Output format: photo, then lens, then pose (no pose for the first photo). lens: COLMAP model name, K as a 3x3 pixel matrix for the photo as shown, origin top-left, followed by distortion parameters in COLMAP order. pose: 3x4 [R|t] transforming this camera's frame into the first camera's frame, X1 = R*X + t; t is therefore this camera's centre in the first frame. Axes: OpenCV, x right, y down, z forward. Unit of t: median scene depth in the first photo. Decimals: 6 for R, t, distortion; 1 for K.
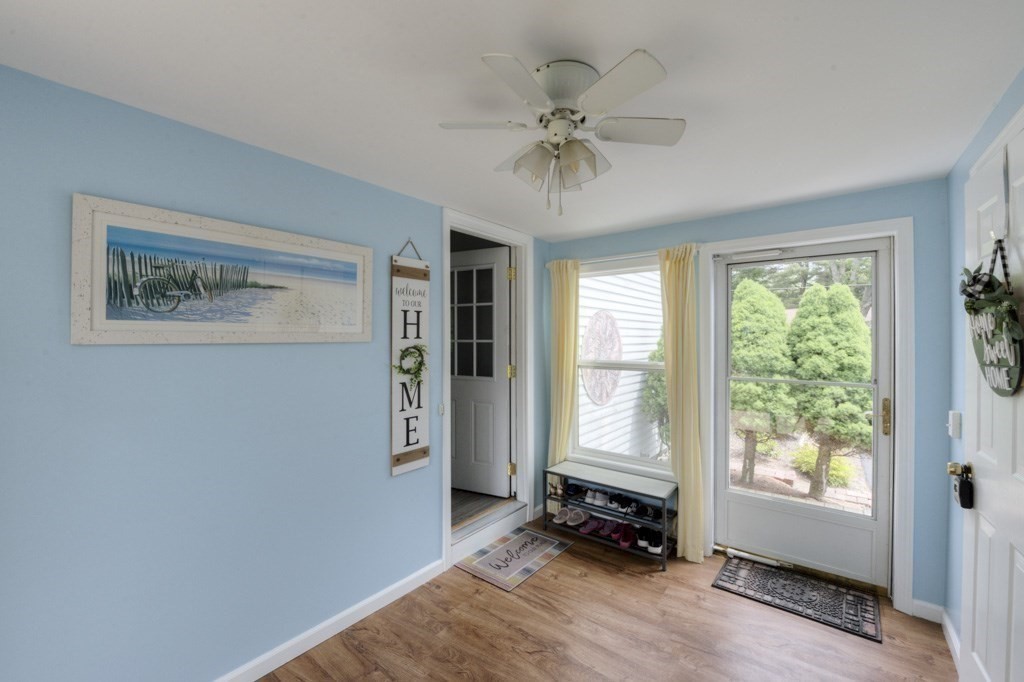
lens RADIAL K [[422.7, 0, 506.9], [0, 422.7, 336.8], [0, 0, 1]] dist [-0.011636, -0.003272]
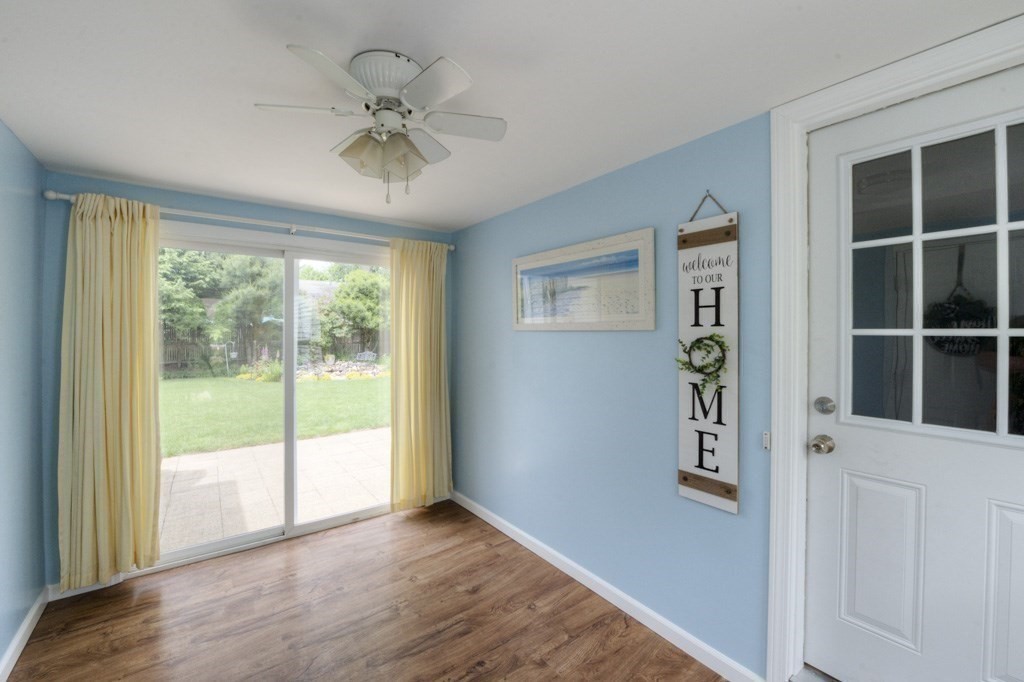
lens RADIAL K [[422.7, 0, 512.5], [0, 422.7, 331.5], [0, 0, 1]] dist [-0.011636, -0.003272]
pose [[-0.266938, 0.000204, -0.963714, 0.583788], [0.001663, 0.999999, -0.000249, 0.013215], [0.963712, -0.001669, -0.266938, 0.880329]]
